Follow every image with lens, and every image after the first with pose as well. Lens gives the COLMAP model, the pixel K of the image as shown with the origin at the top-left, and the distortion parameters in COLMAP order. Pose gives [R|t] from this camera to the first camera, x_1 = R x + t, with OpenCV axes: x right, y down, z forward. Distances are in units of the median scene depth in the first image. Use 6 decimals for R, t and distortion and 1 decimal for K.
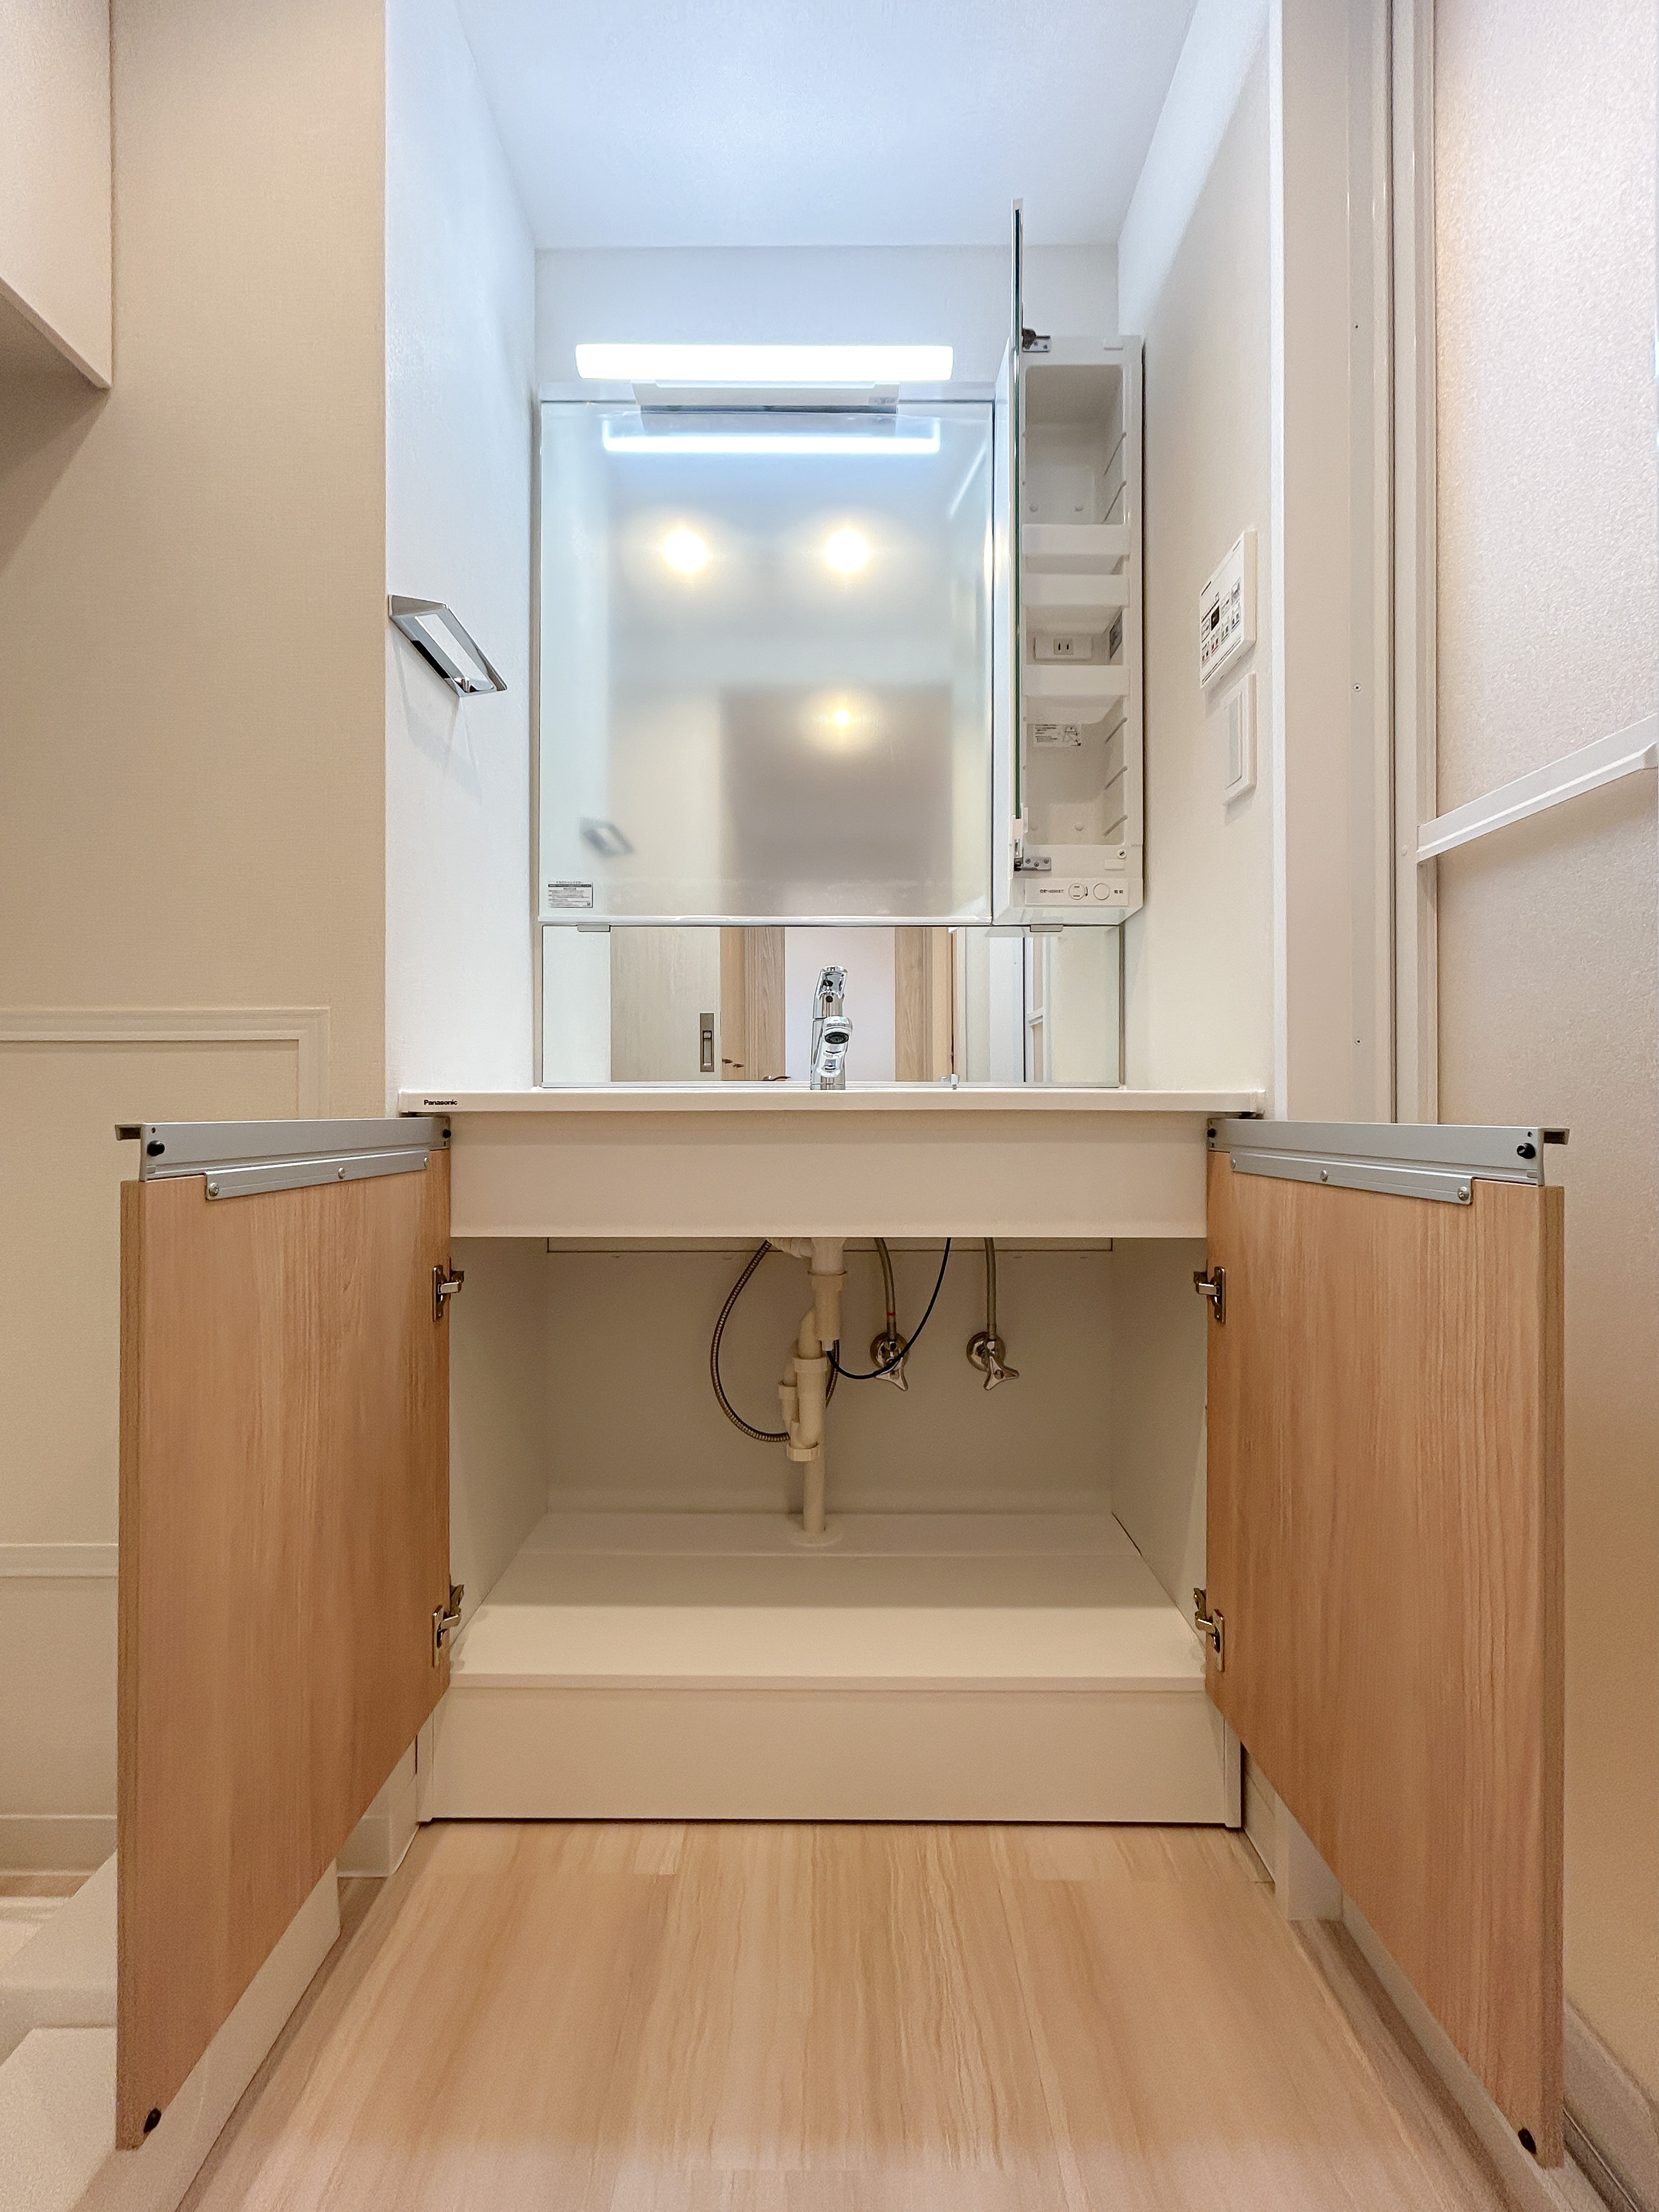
lens RADIAL K [[897.3, 0, 829.9], [0, 897.3, 1108.0], [0, 0, 1]] dist [0.002889, 0.000727]
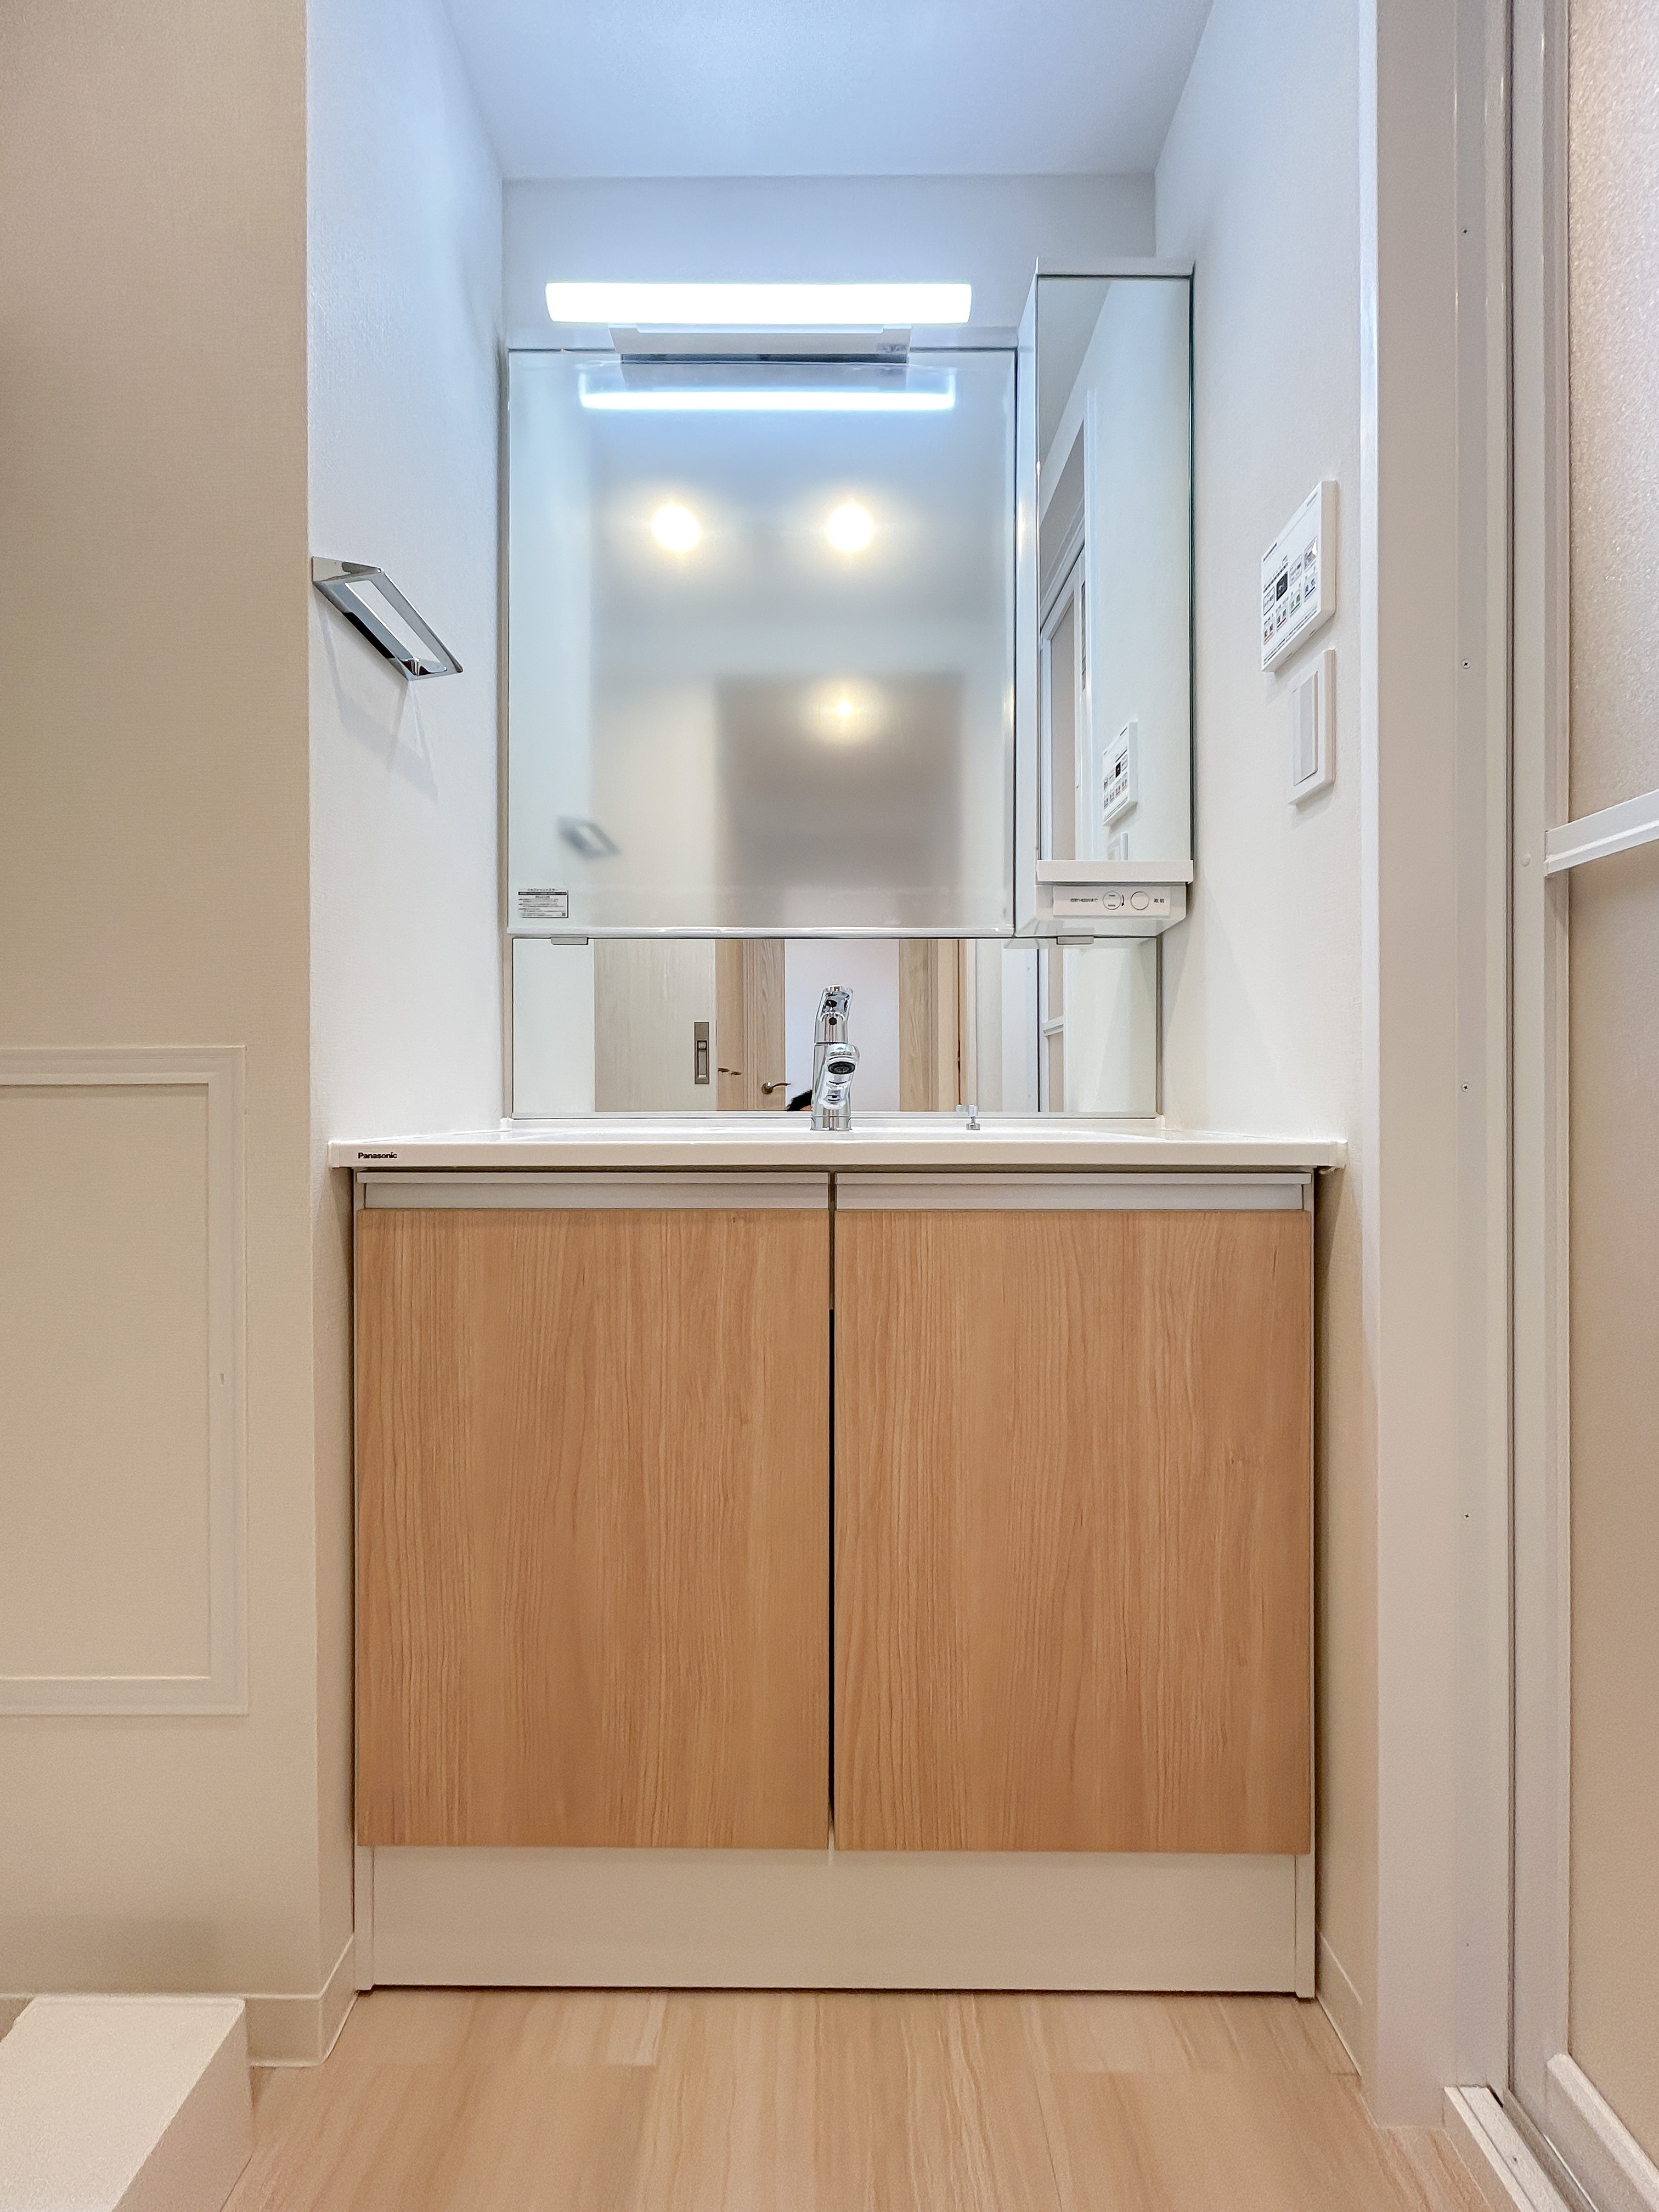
lens RADIAL K [[897.3, 0, 829.5], [0, 897.3, 1107.0], [0, 0, 1]] dist [0.002889, 0.000727]
pose [[0.999999, -0.000972, -0.001113, -0.003261], [0.000978, 0.999982, 0.005955, -0.046701], [0.001107, -0.005956, 0.999982, 0.121459]]
